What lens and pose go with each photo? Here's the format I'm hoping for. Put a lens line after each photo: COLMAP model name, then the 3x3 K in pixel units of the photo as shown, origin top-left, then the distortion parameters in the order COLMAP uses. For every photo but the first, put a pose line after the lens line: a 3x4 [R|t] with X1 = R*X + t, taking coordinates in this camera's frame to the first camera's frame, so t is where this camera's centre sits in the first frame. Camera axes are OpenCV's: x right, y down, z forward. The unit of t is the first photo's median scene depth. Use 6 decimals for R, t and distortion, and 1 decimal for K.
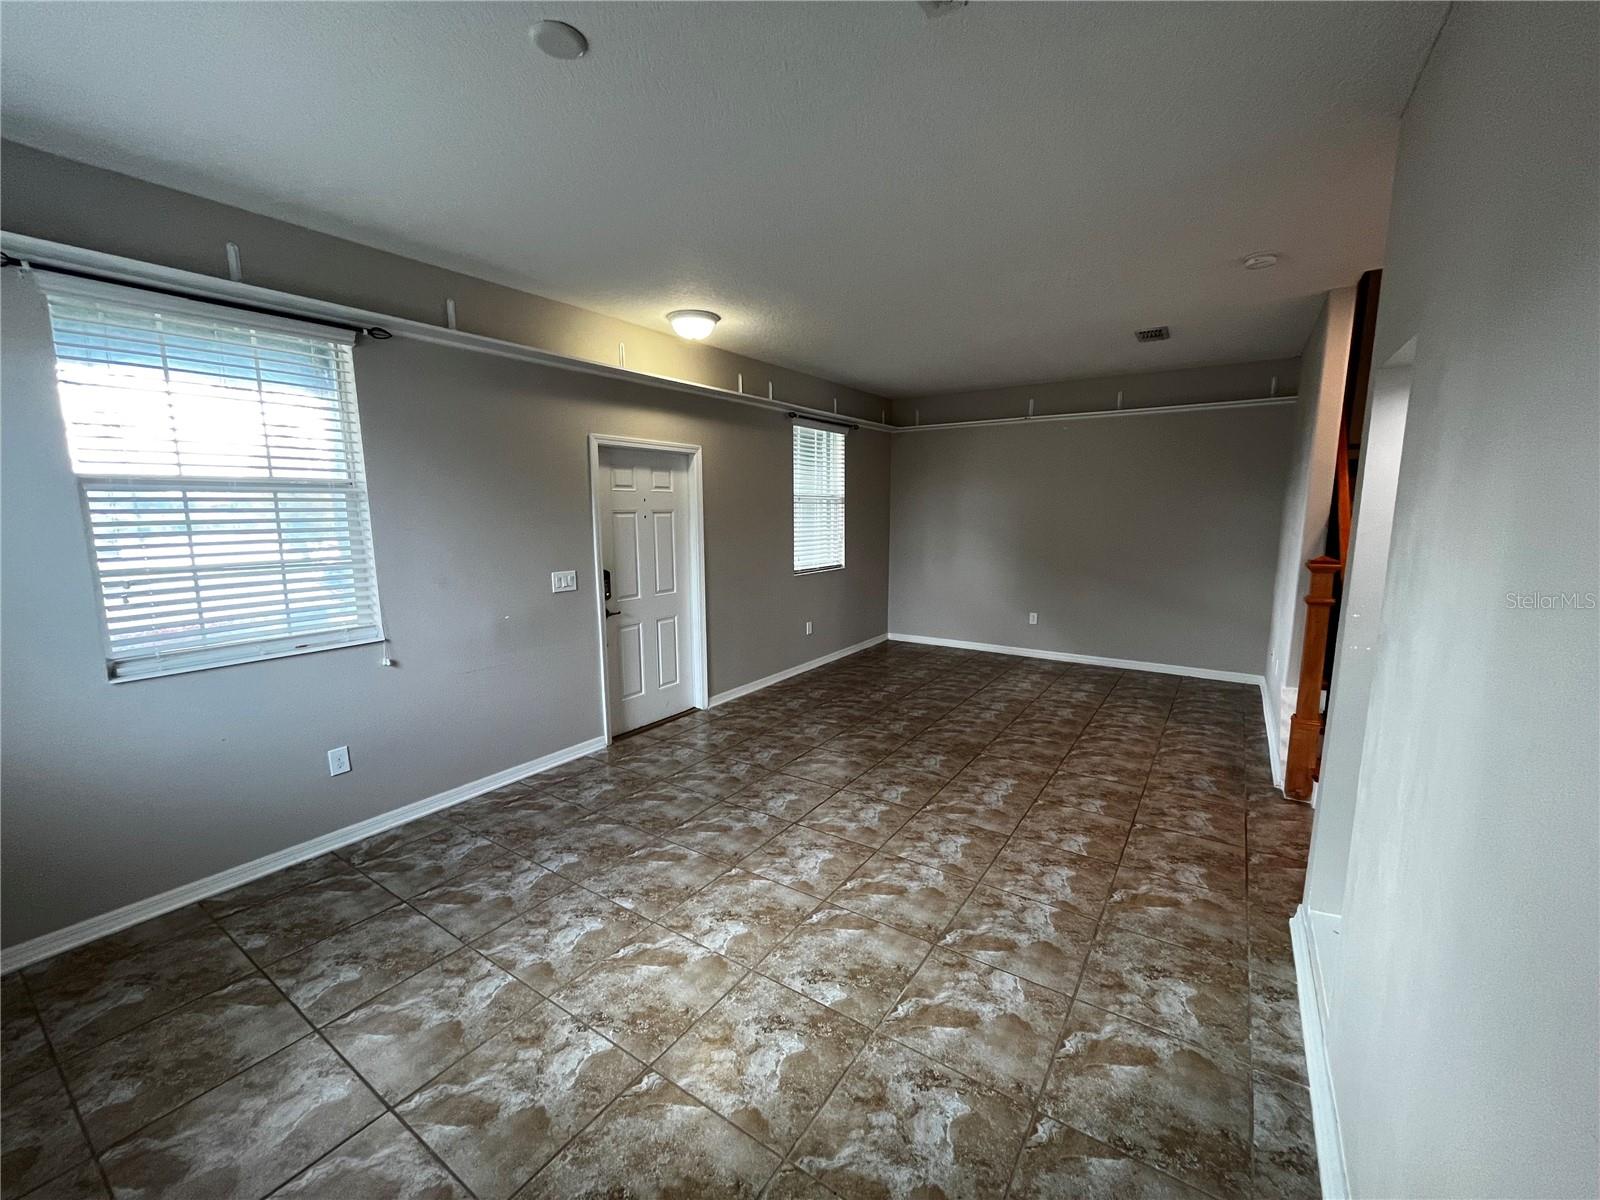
lens RADIAL K [[644.7, 0, 798.4], [0, 644.7, 604.6], [0, 0, 1]] dist [-0.002772, -0.000650]
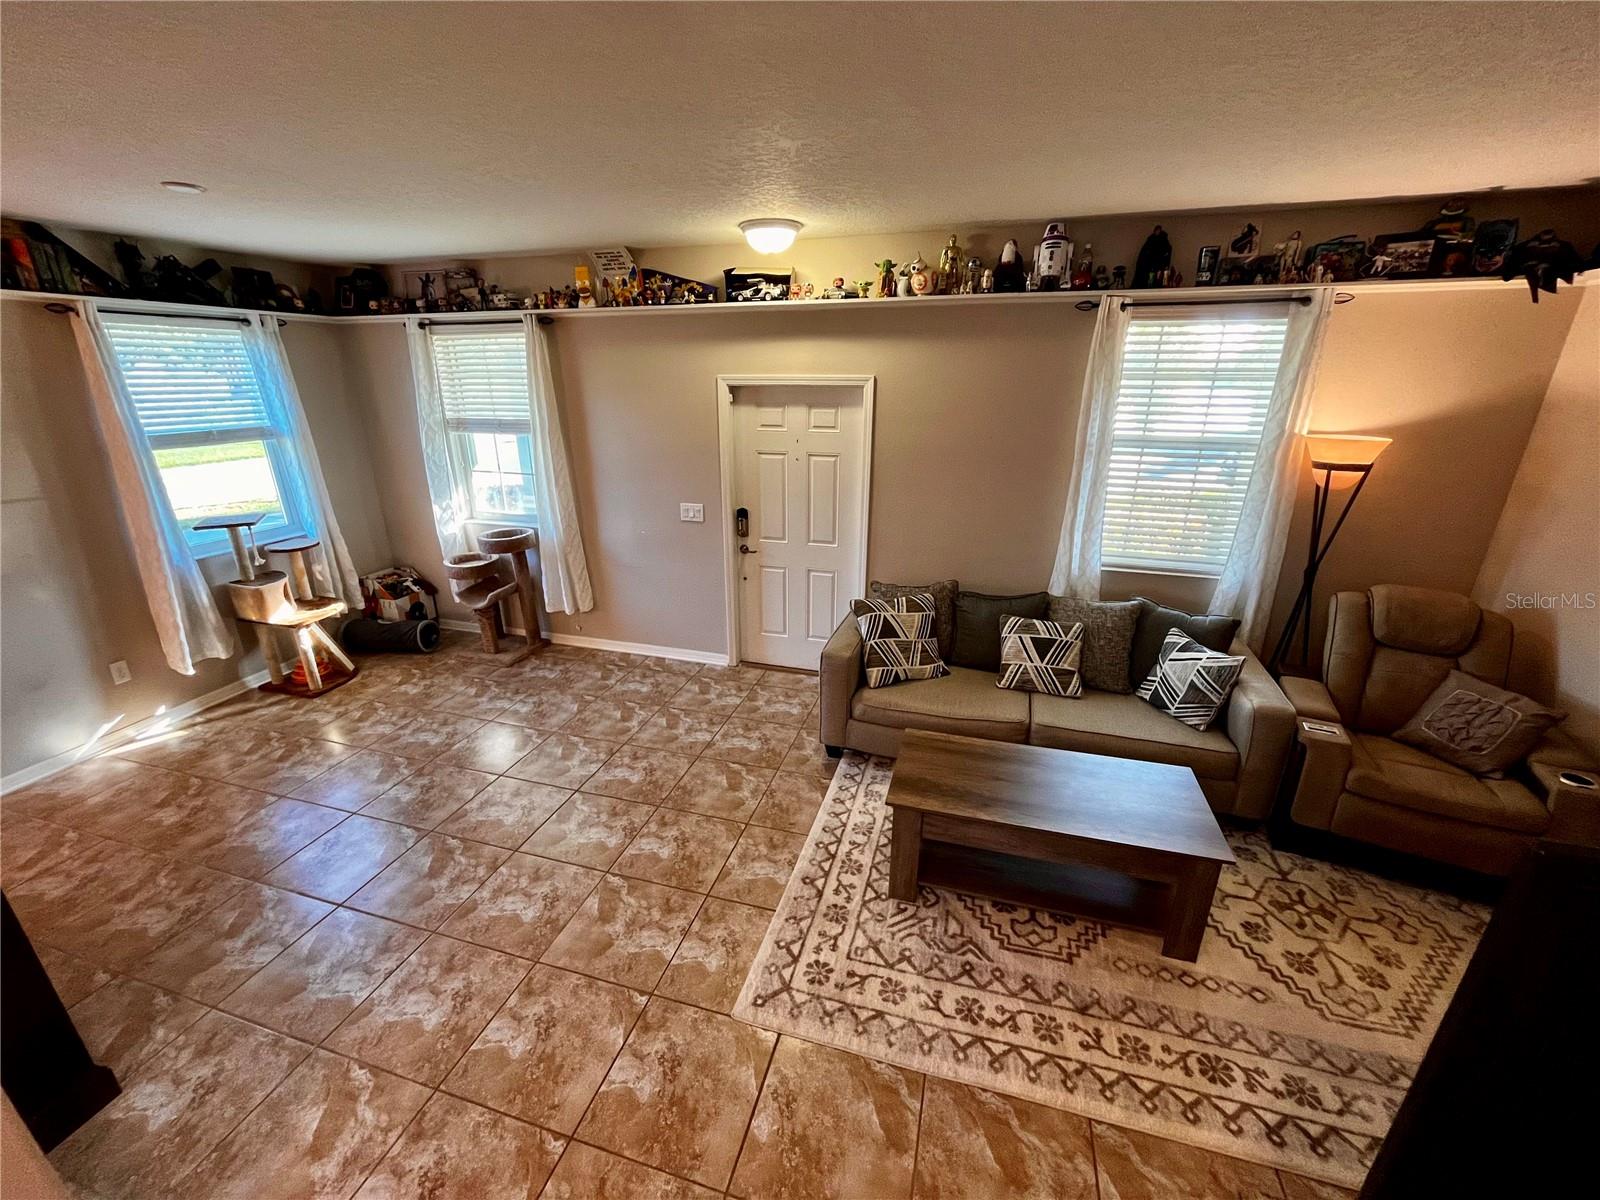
lens RADIAL K [[646.6, 0, 799.7], [0, 646.6, 602.1], [0, 0, 1]] dist [-0.003325, -0.000244]
pose [[0.305629, 0.322433, -0.895895, 0.856232], [-0.142010, 0.945829, 0.291959, -0.274698], [0.941501, 0.037995, 0.334862, 0.897831]]
